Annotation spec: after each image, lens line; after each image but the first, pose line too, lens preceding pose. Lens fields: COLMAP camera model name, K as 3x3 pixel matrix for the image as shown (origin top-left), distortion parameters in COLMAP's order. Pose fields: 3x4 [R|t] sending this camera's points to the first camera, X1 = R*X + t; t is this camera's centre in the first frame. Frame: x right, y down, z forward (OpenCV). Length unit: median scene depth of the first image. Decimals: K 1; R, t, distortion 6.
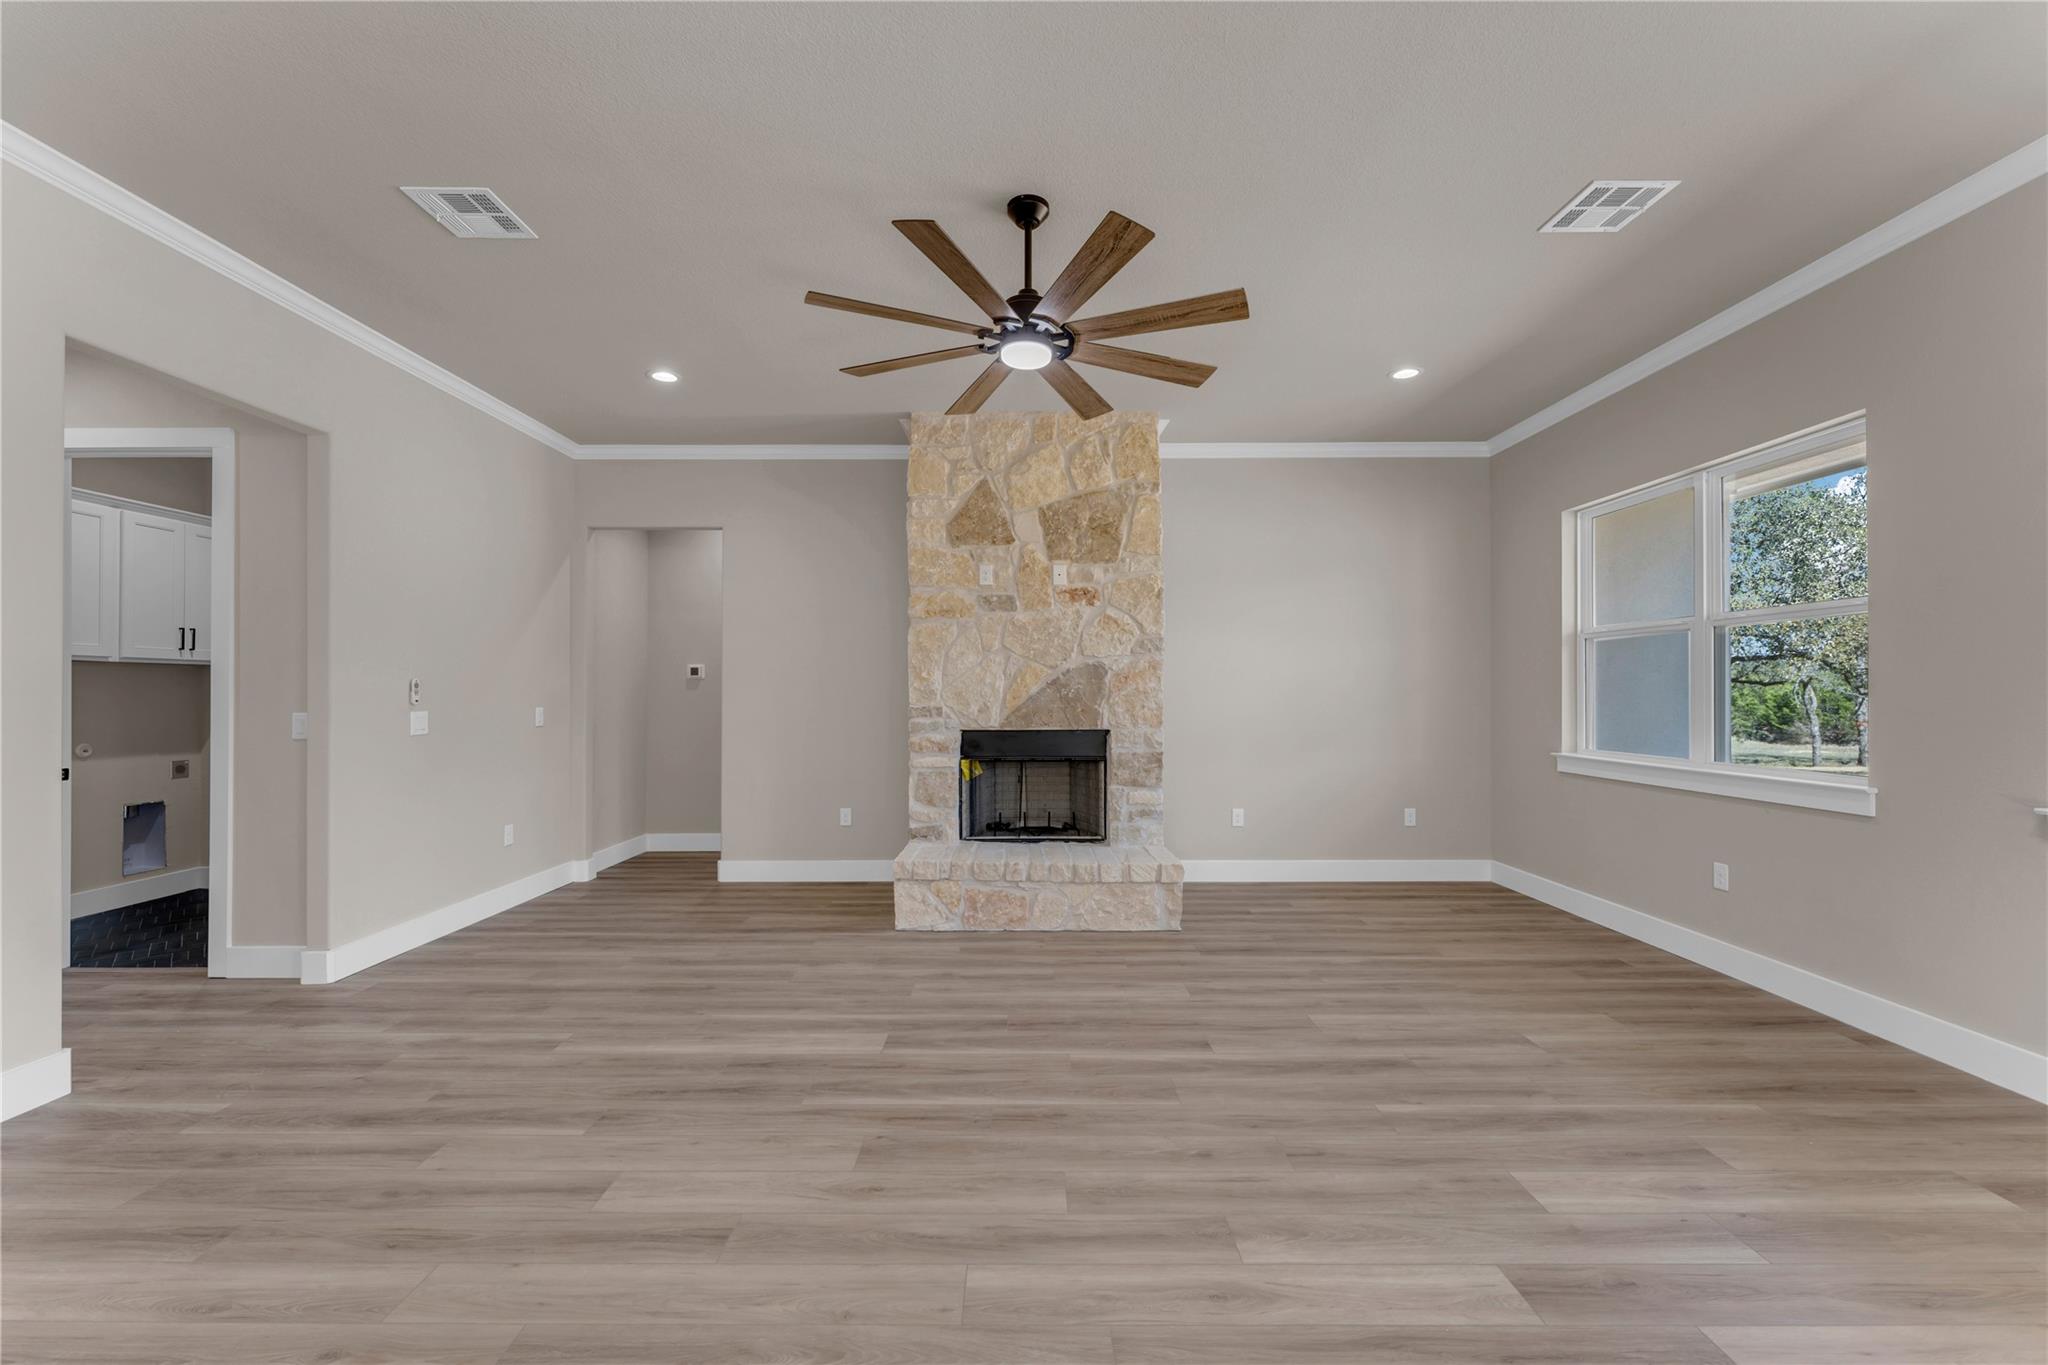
lens RADIAL K [[823.4, 0, 1026.4], [0, 823.4, 688.8], [0, 0, 1]] dist [0.000440, -0.000115]
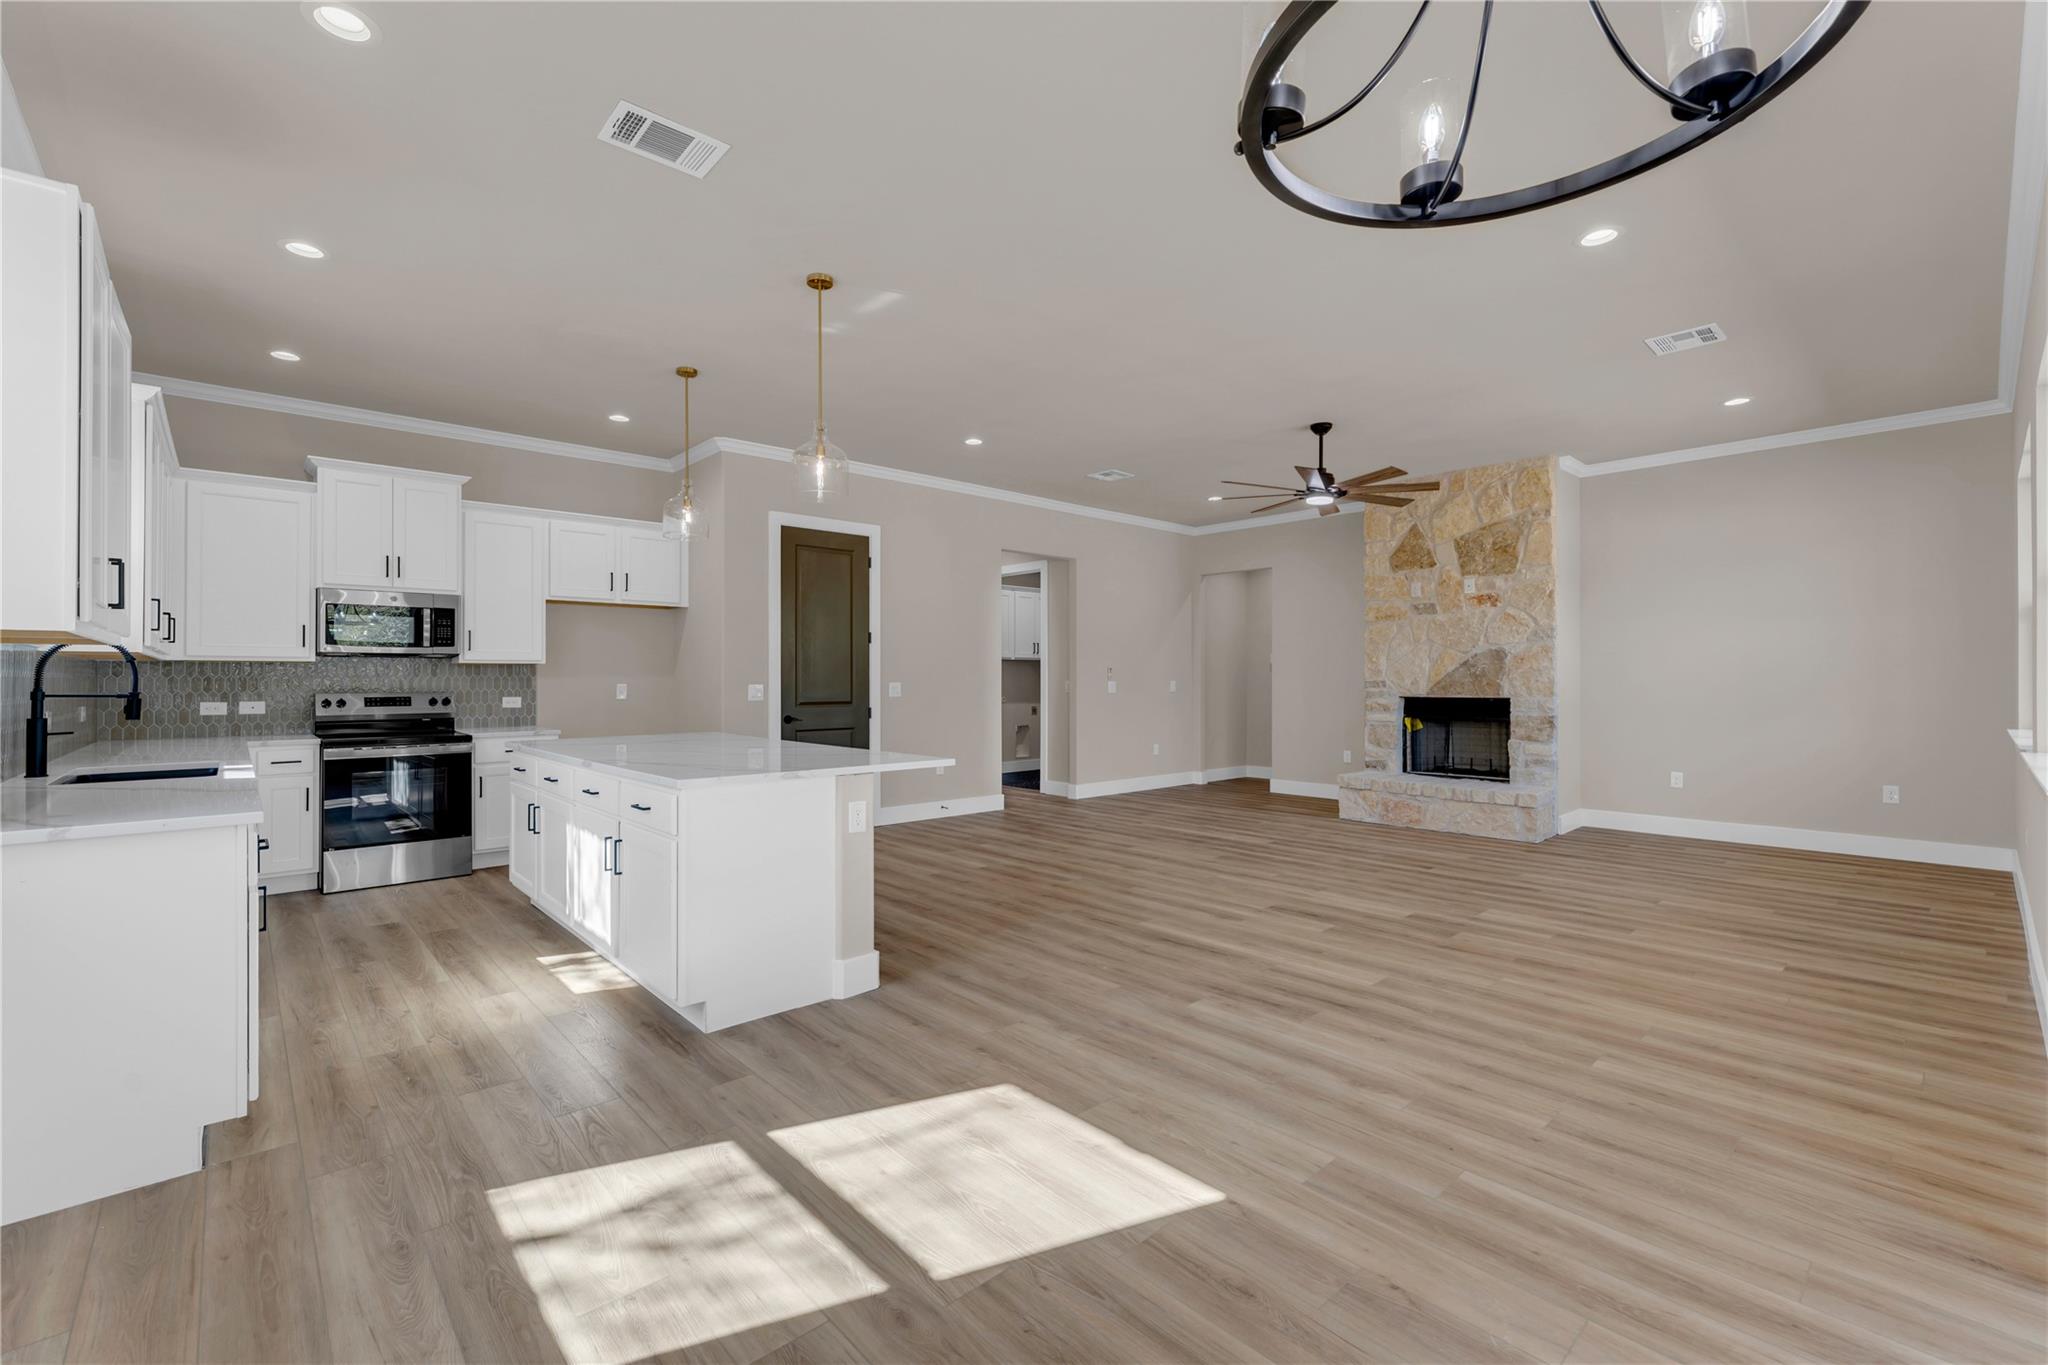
lens RADIAL K [[871.3, 0, 1009.1], [0, 871.3, 674.6], [0, 0, 1]] dist [-0.000505, -0.000289]
pose [[0.668215, -0.003873, -0.743959, 0.614725], [0.003456, 0.999992, -0.002102, 0.011606], [0.743961, -0.001166, 0.668222, -0.560325]]
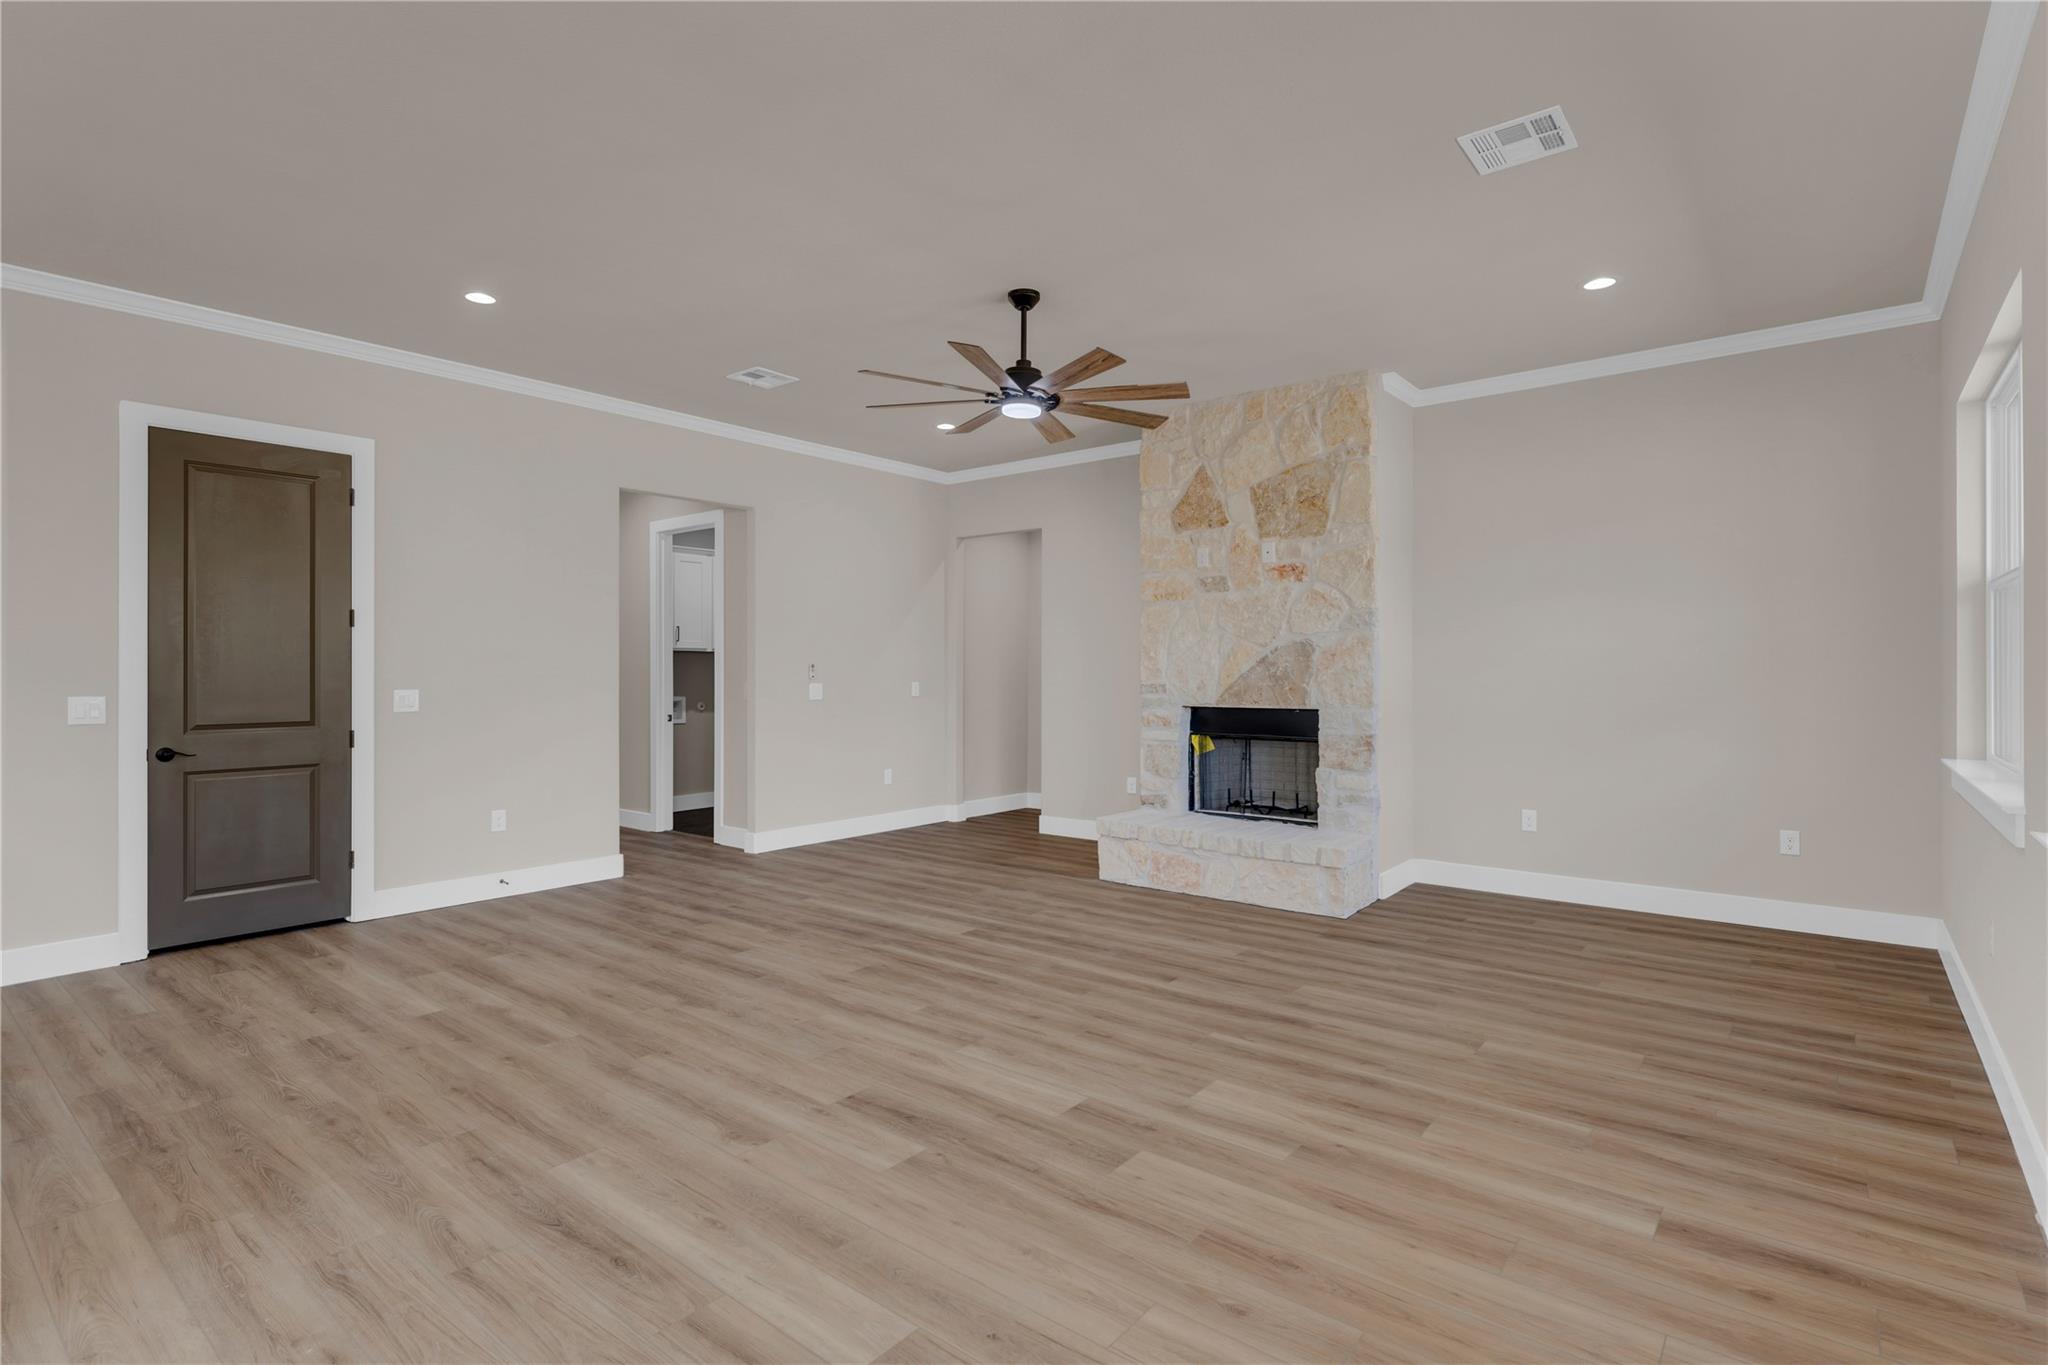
lens RADIAL K [[996.2, 0, 1016.9], [0, 996.2, 669.0], [0, 0, 1]] dist [0.001207, 0.000046]
pose [[0.773862, -0.001127, -0.633353, 0.567475], [0.003284, 0.999992, 0.002234, -0.001163], [0.633345, -0.003809, 0.773860, -0.124619]]
